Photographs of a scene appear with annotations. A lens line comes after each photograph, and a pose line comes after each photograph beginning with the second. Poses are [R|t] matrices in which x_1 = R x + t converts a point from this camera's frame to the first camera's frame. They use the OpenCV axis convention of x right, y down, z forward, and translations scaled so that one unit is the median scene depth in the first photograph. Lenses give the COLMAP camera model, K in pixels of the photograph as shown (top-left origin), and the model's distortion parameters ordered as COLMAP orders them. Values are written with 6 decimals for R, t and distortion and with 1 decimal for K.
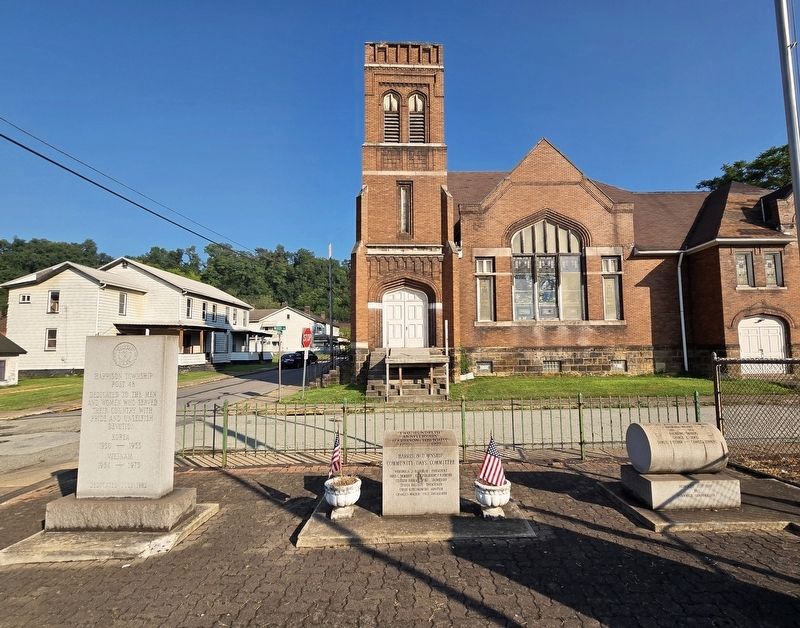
lens RADIAL K [[403.5, 0, 415.0], [0, 403.5, 319.0], [0, 0, 1]] dist [-0.004398, 0.003268]
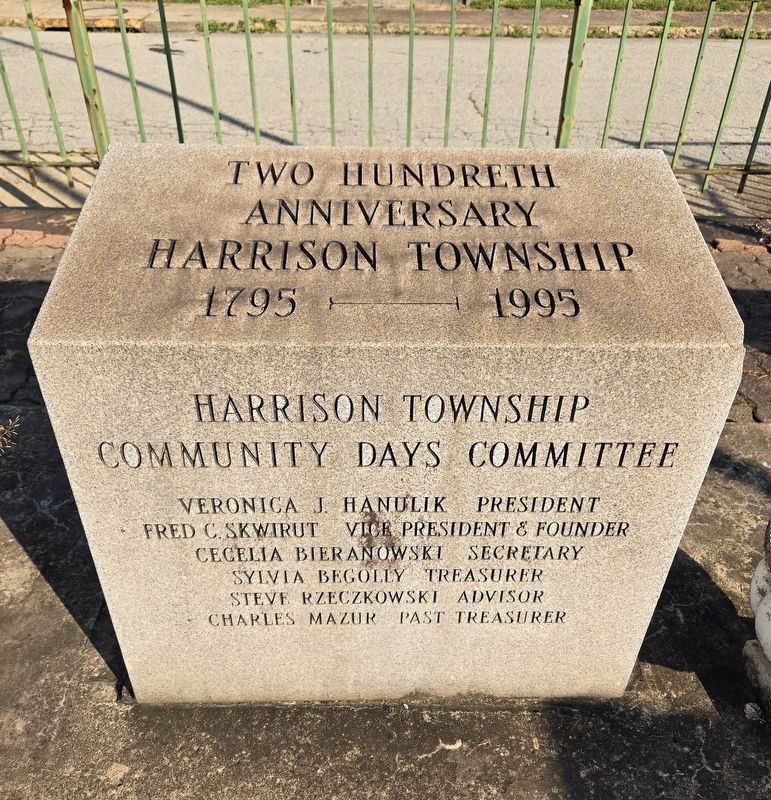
lens RADIAL K [[727.3, 0, 384.7], [0, 727.3, 397.0], [0, 0, 1]] dist [0.015476, 0.001287]
pose [[0.999532, 0.028767, 0.010378, 0.001975], [-0.028871, 0.775771, 0.630354, 0.042397], [0.010082, -0.630359, 0.776238, 0.171335]]
